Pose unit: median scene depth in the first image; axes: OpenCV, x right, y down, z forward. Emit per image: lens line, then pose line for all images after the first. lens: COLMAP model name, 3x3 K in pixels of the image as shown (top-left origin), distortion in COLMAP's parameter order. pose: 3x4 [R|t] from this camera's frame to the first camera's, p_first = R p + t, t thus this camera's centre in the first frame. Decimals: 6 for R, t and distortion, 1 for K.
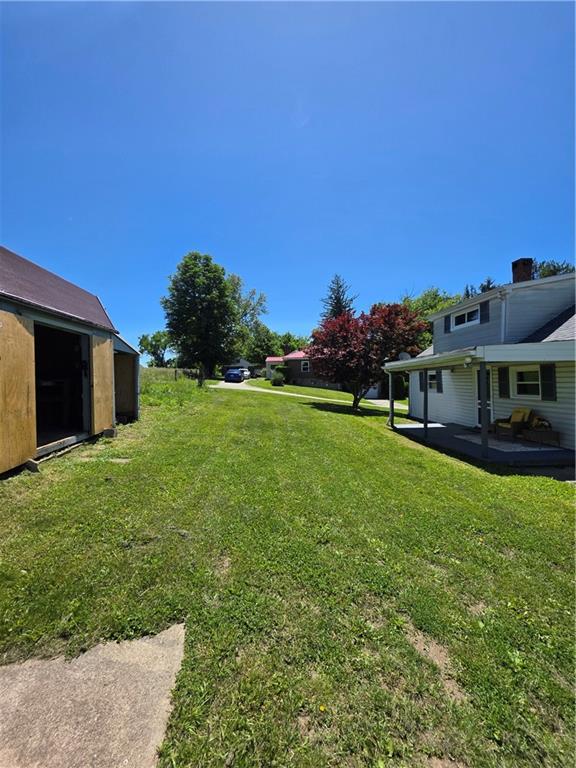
lens RADIAL K [[305.7, 0, 289.7], [0, 305.7, 380.0], [0, 0, 1]] dist [-0.000673, 0.001351]
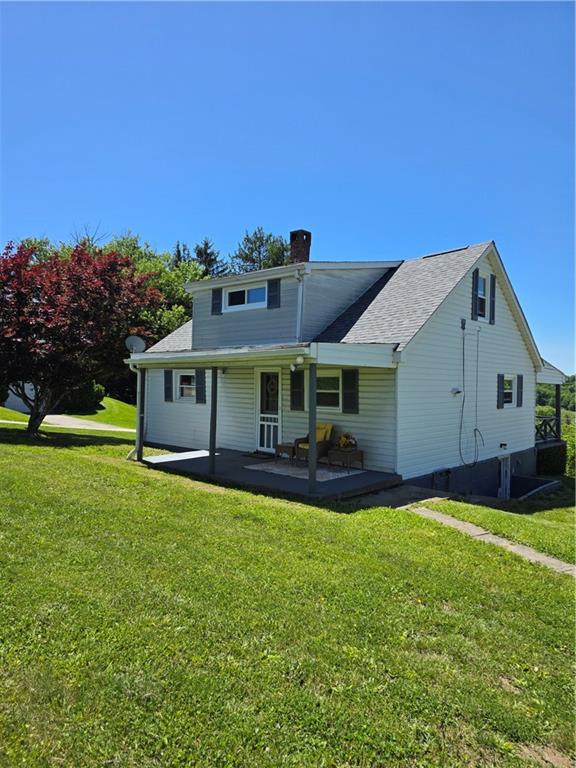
lens RADIAL K [[507.0, 0, 290.5], [0, 507.0, 379.5], [0, 0, 1]] dist [0.064447, -0.042020]
pose [[0.709909, 0.026994, 0.703776, -0.192683], [-0.027234, 0.999570, -0.010867, -0.004231], [-0.703767, -0.011452, 0.710339, 0.115571]]
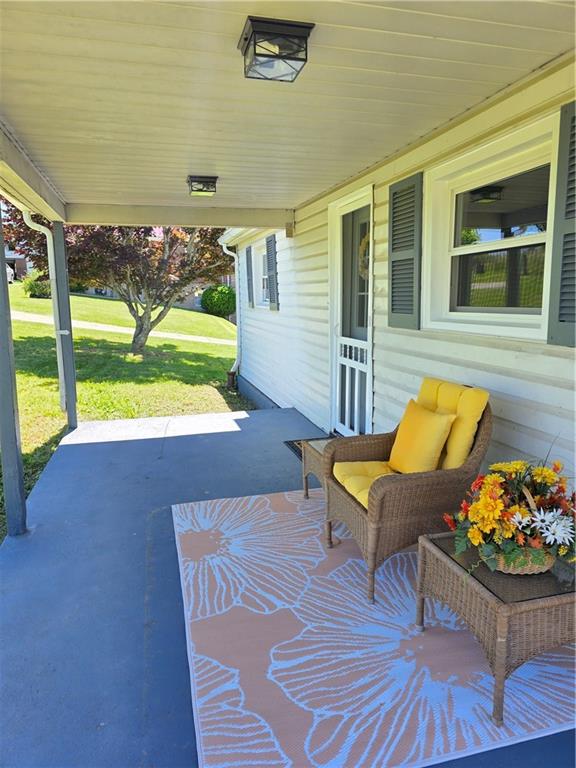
lens RADIAL K [[507.0, 0, 291.2], [0, 507.0, 386.1], [0, 0, 1]] dist [0.064447, -0.042020]
pose [[0.978865, -0.030354, 0.202241, 0.534096], [-0.006221, 0.984046, 0.177805, 0.034155], [-0.204412, -0.175305, 0.963060, 0.640213]]
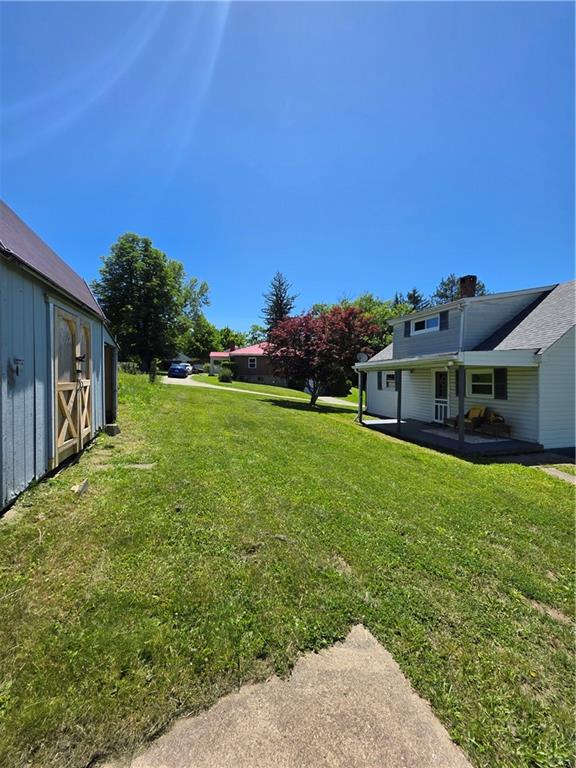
lens RADIAL K [[305.7, 0, 289.4], [0, 305.7, 381.8], [0, 0, 1]] dist [-0.000673, 0.001351]
pose [[0.976869, 0.013260, 0.213427, -0.168424], [-0.017166, 0.999717, 0.016459, -0.004659], [-0.213149, -0.019742, 0.976820, 0.015307]]
